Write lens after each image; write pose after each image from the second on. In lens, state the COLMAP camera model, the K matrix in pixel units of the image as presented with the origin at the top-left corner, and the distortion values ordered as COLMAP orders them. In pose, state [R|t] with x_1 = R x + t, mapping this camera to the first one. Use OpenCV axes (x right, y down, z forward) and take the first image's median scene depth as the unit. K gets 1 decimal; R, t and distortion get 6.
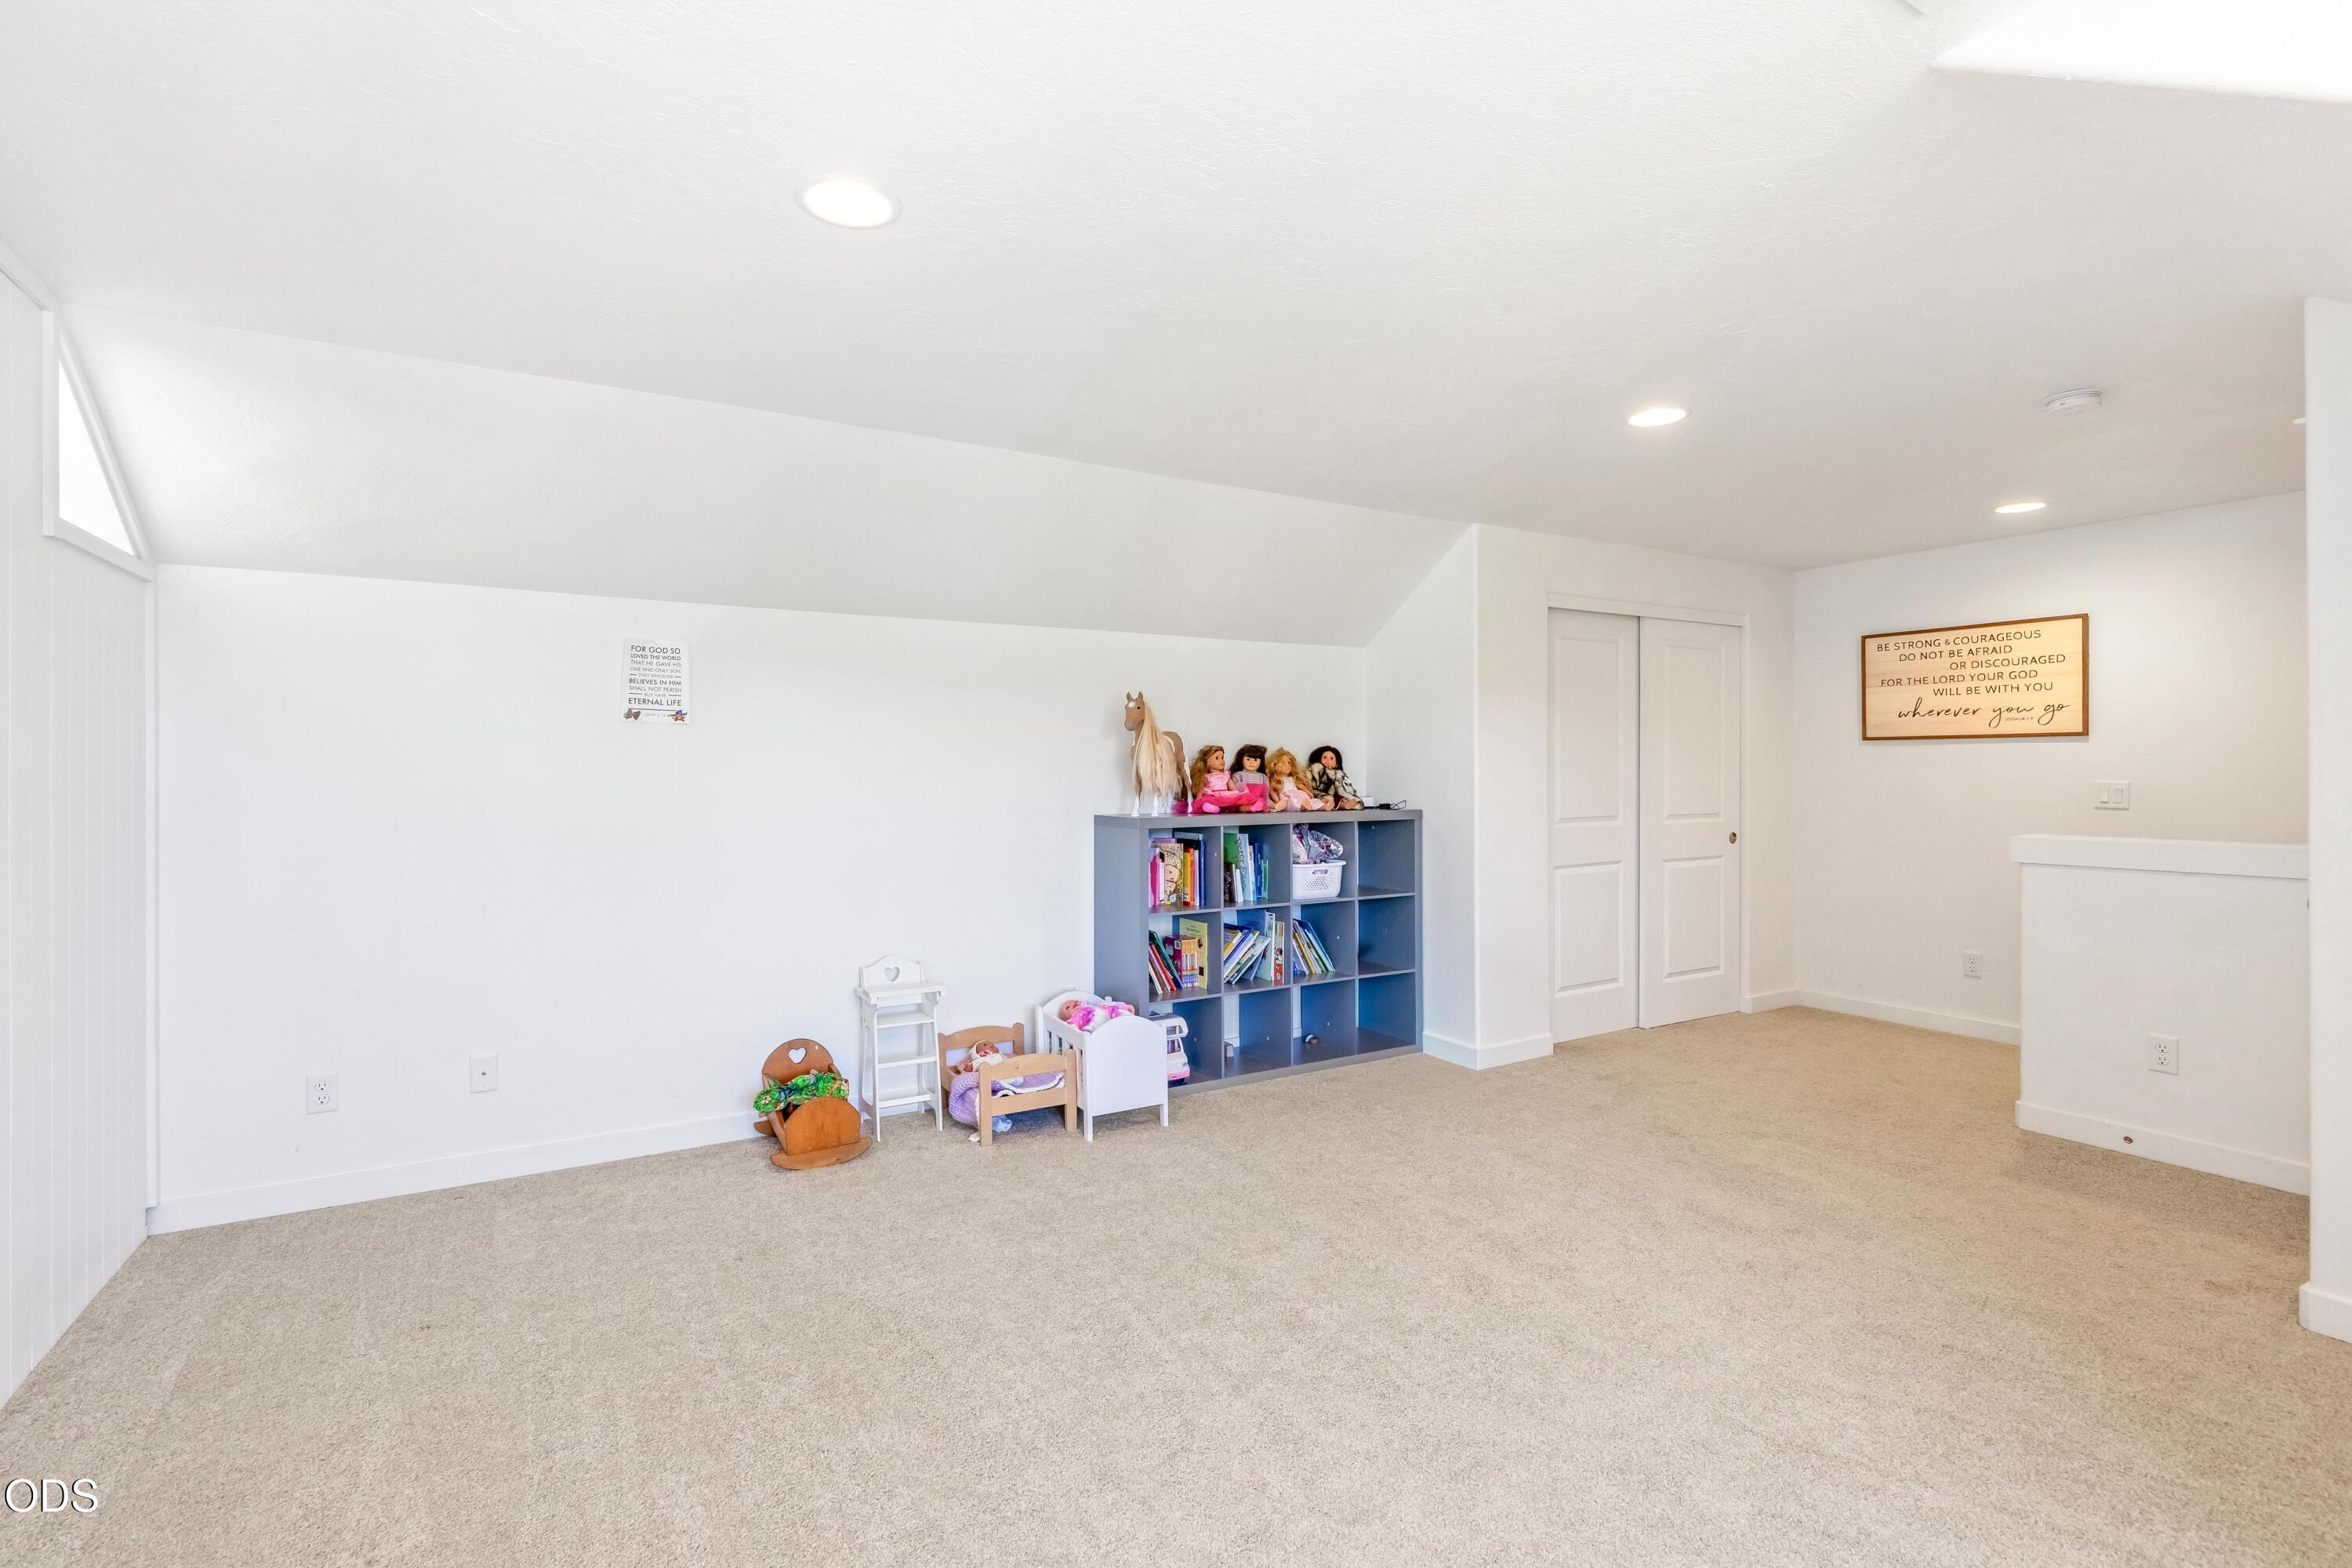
lens RADIAL K [[1092.8, 0, 1178.7], [0, 1092.8, 782.7], [0, 0, 1]] dist [-0.006711, -0.000605]
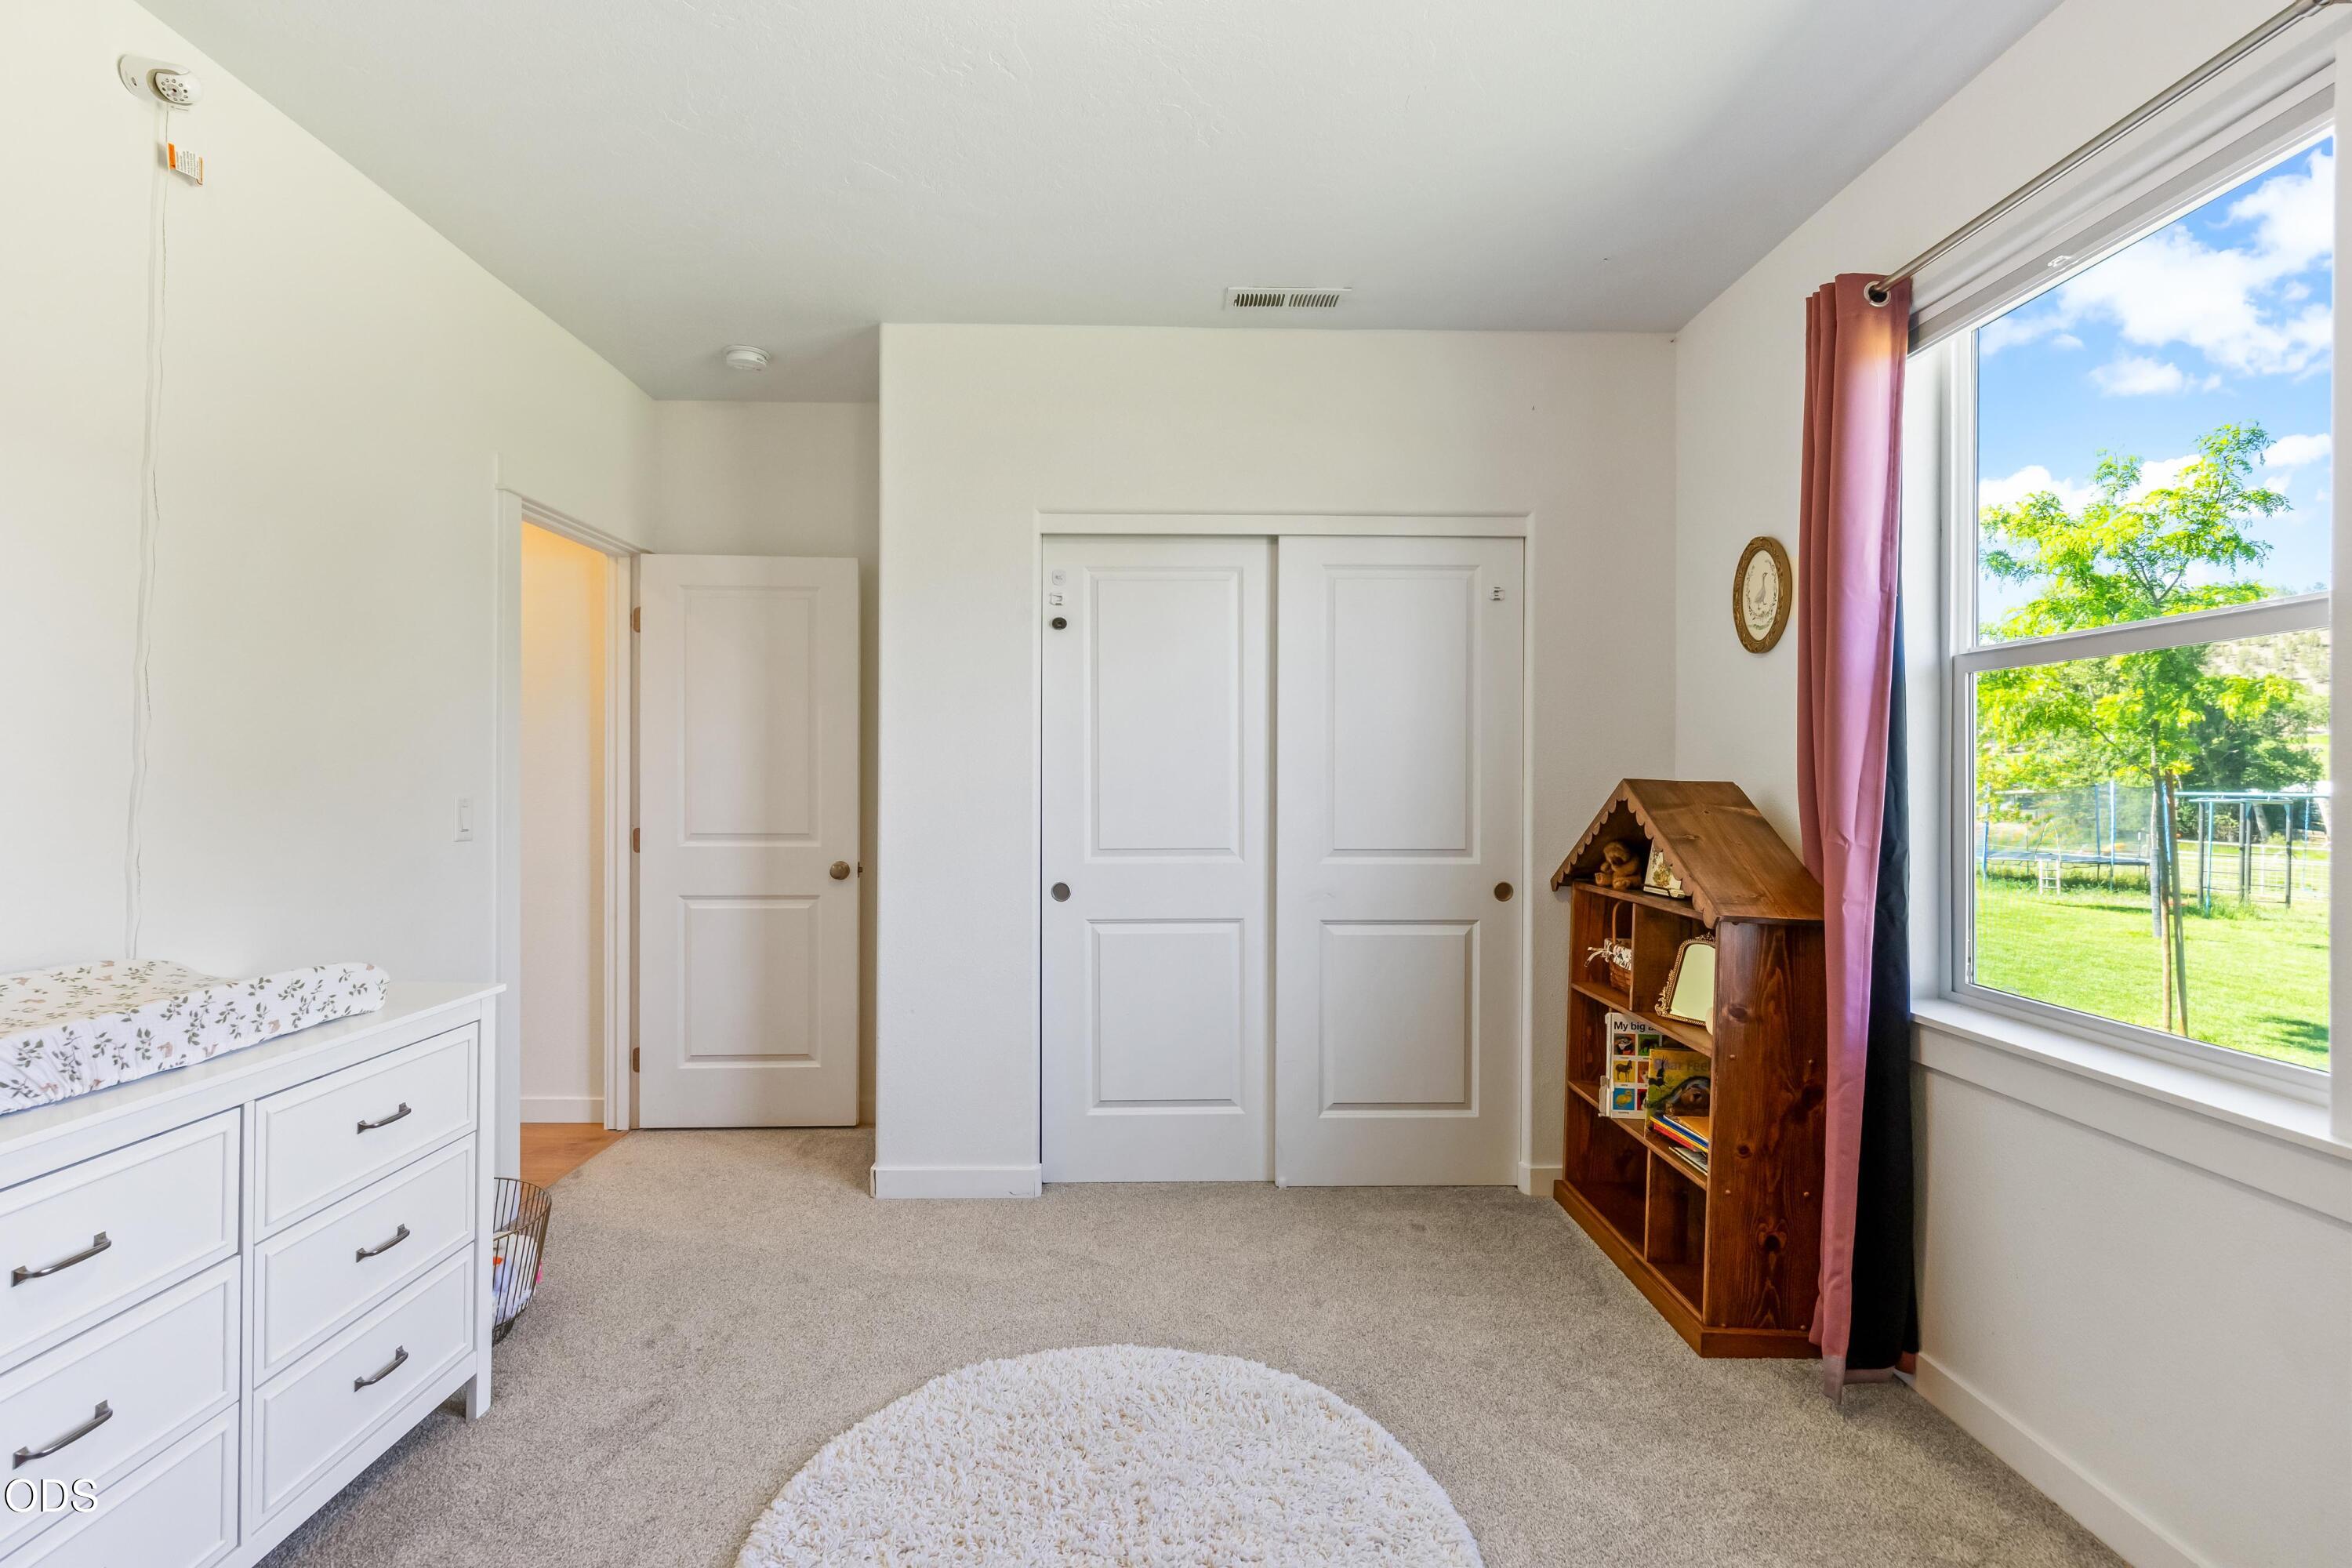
lens RADIAL K [[1092.8, 0, 1176.5], [0, 1092.8, 777.8], [0, 0, 1]] dist [-0.006711, -0.000605]
pose [[0.871122, 0.002679, -0.491059, 0.687593], [-0.017899, 0.999494, -0.026299, 0.007872], [0.490740, 0.031699, 0.870729, 0.416543]]
